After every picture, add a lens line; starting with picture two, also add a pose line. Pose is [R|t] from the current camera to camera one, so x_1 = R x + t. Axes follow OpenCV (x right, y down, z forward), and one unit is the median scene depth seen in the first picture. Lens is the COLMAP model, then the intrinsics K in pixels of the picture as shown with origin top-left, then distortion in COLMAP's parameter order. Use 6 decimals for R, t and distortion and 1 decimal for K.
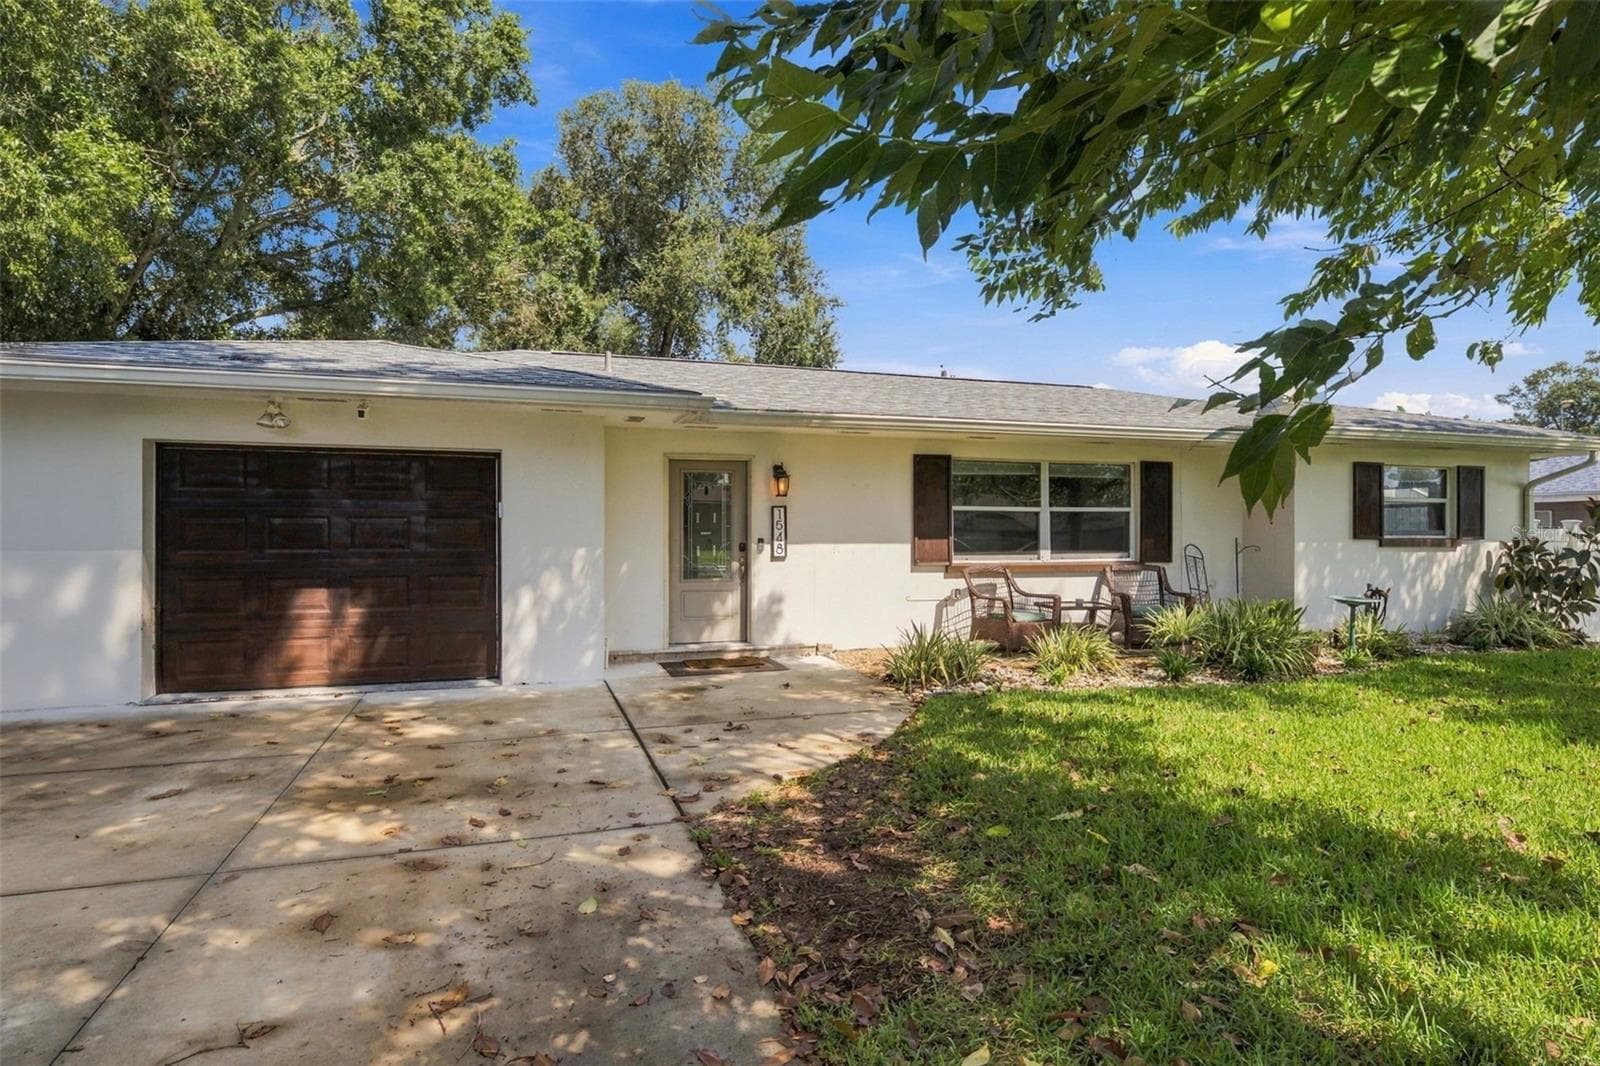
lens RADIAL K [[841.4, 0, 800.0], [0, 841.4, 533.0], [0, 0, 1]] dist [0.001259, 0.000058]
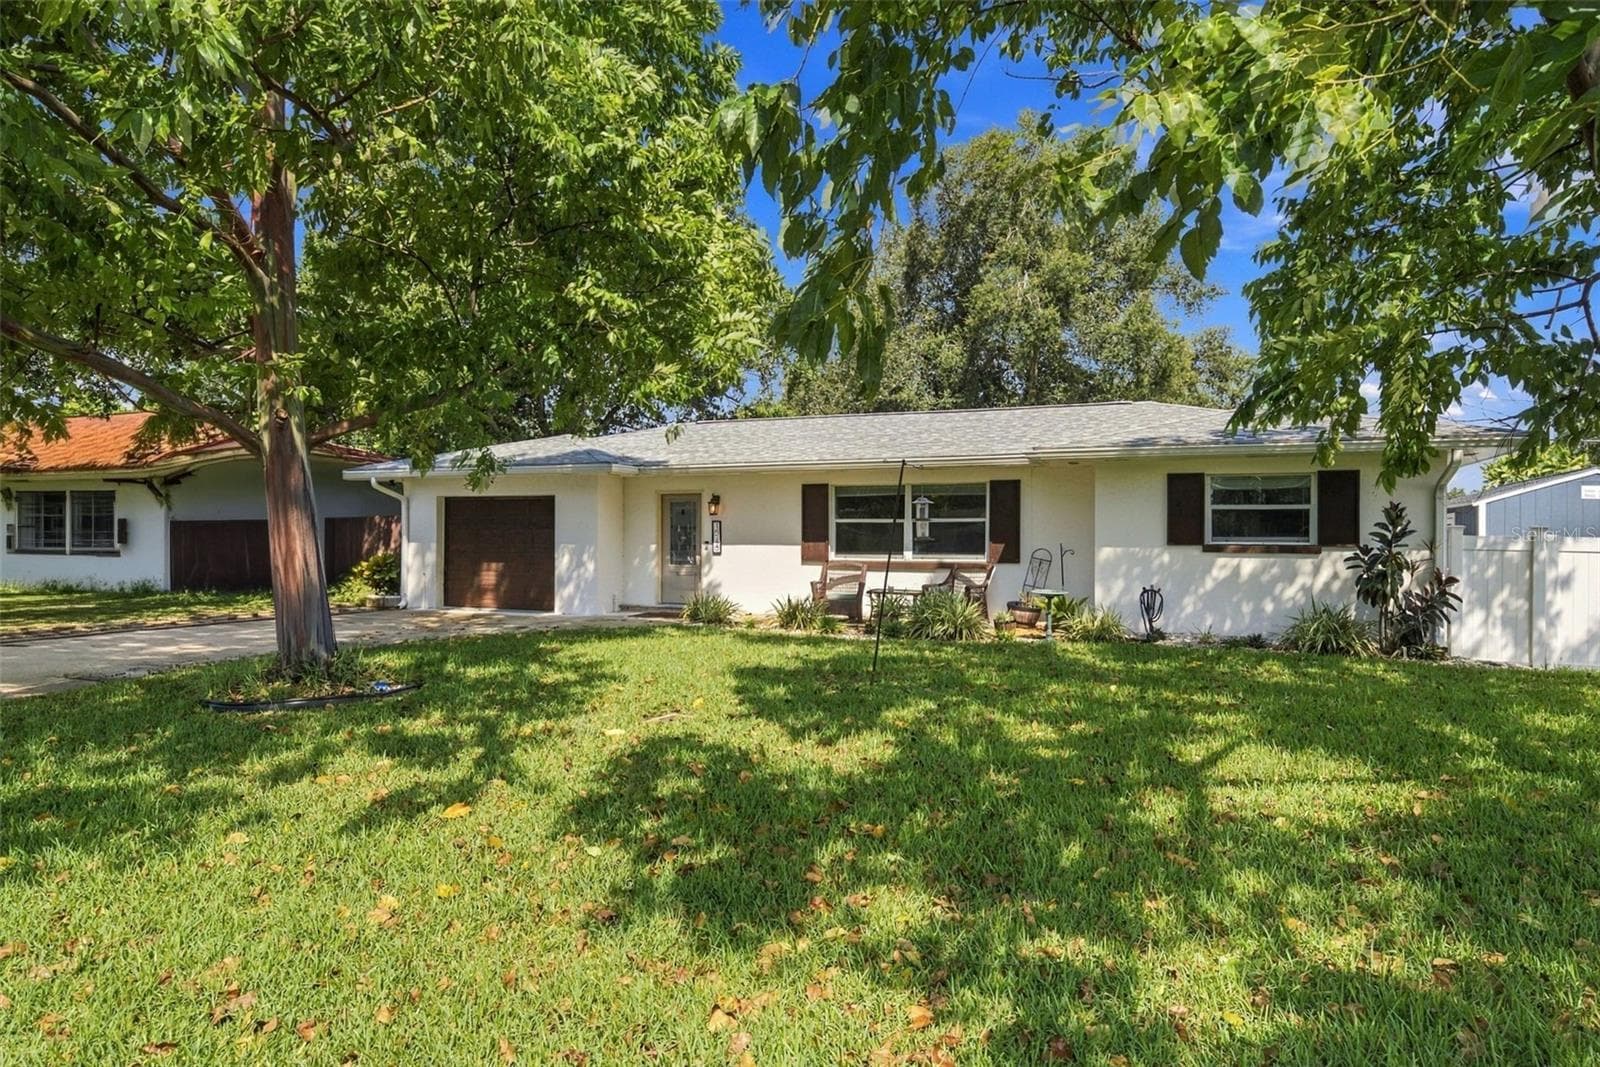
lens RADIAL K [[912.0, 0, 798.6], [0, 912.0, 542.9], [0, 0, 1]] dist [0.003073, 0.001619]
pose [[0.768410, 0.004522, -0.639942, 1.135238], [-0.006486, 0.999979, -0.000723, 0.009309], [0.639925, 0.004706, 0.768423, -0.214675]]
